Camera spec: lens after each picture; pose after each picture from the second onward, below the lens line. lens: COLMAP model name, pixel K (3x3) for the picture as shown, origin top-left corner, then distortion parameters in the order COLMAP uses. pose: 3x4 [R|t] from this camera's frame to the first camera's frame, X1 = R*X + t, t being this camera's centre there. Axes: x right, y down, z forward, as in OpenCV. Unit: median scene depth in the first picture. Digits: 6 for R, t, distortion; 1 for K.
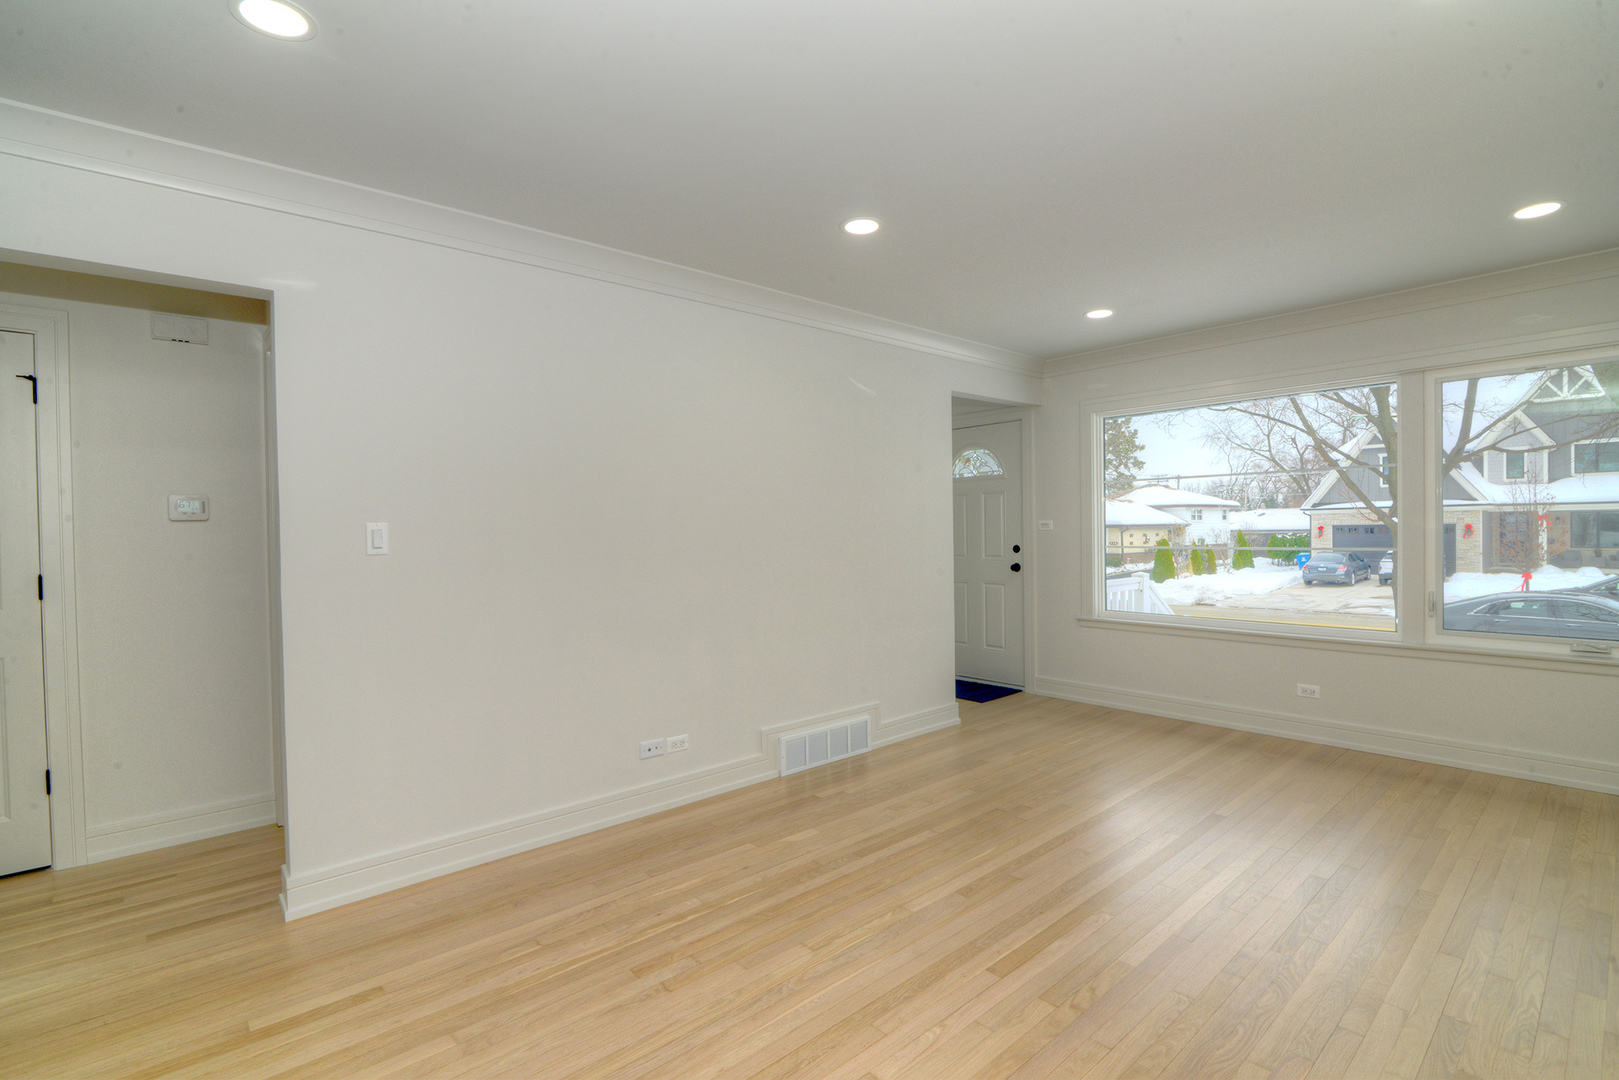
lens RADIAL K [[744.5, 0, 807.1], [0, 744.5, 538.6], [0, 0, 1]] dist [-0.021315, 0.000238]
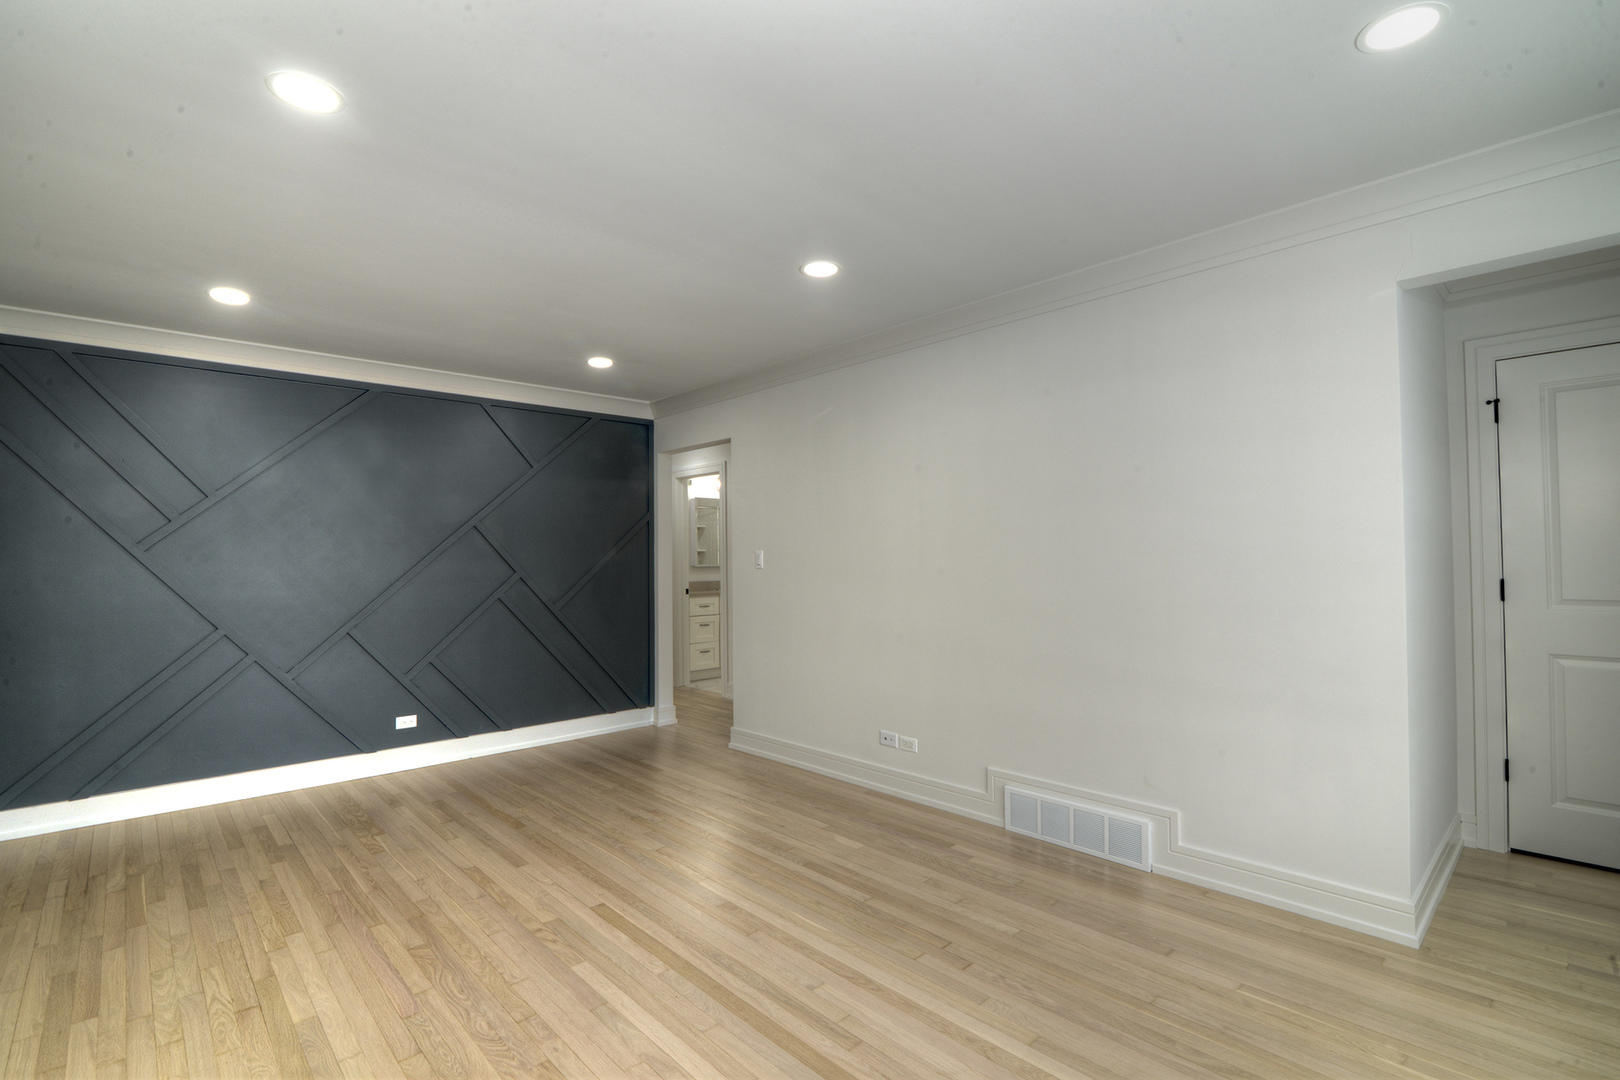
lens RADIAL K [[744.9, 0, 807.6], [0, 744.9, 538.6], [0, 0, 1]] dist [-0.021315, 0.000238]
pose [[0.028295, -0.008601, -0.999563, 1.031080], [-0.000604, 0.999963, -0.008621, -0.030216], [0.999599, 0.000848, 0.028288, 0.874556]]
